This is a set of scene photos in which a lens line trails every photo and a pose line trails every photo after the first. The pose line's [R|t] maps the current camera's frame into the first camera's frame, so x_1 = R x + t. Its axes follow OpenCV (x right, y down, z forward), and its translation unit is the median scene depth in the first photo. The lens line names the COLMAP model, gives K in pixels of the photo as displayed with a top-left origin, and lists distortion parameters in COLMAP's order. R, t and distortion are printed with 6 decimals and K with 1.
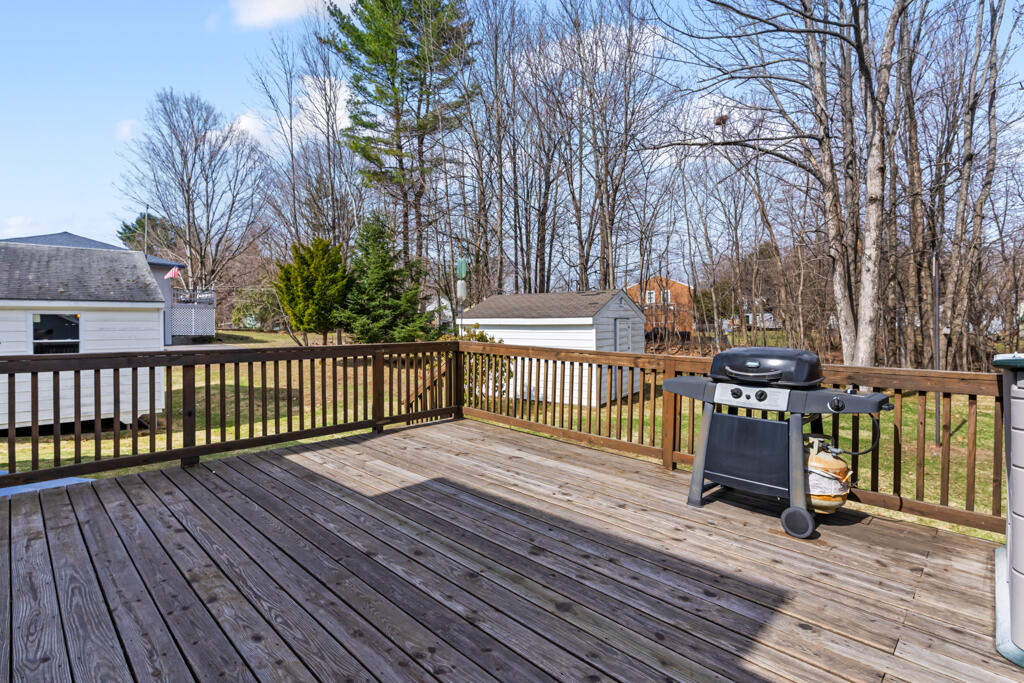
lens RADIAL K [[495.5, 0, 512.0], [0, 495.5, 337.3], [0, 0, 1]] dist [0.013111, -0.001825]
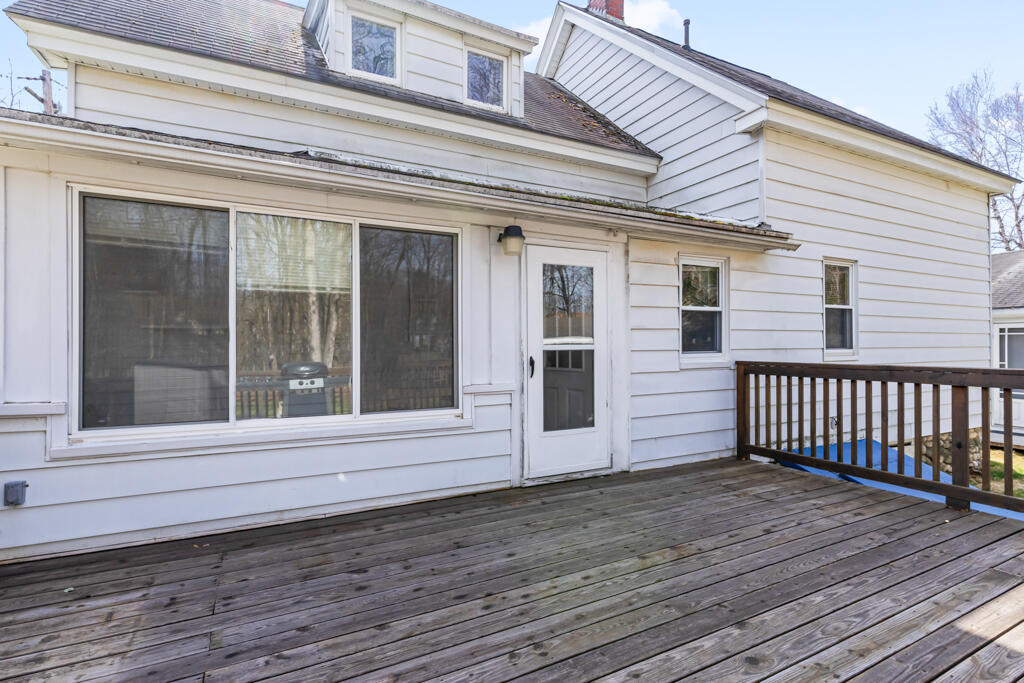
lens RADIAL K [[495.5, 0, 514.9], [0, 495.5, 341.6], [0, 0, 1]] dist [0.013111, -0.001825]
pose [[-0.312066, -0.000516, -0.950060, 0.518027], [-0.000643, 1.000000, -0.000332, -0.030299], [0.950060, 0.000508, -0.312066, 0.747016]]
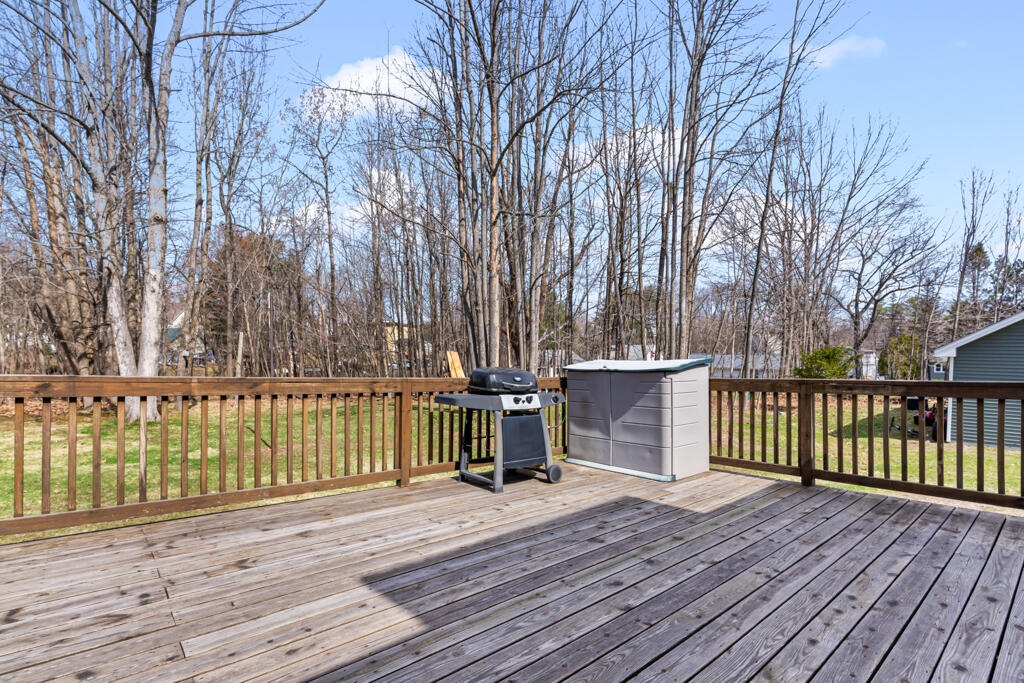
lens RADIAL K [[495.5, 0, 525.0], [0, 495.5, 360.0], [0, 0, 1]] dist [0.013111, -0.001825]
pose [[0.052438, -0.003329, 0.998619, -0.971950], [0.001565, 0.999993, 0.003251, -0.005077], [-0.998623, 0.001392, 0.052443, 0.940480]]
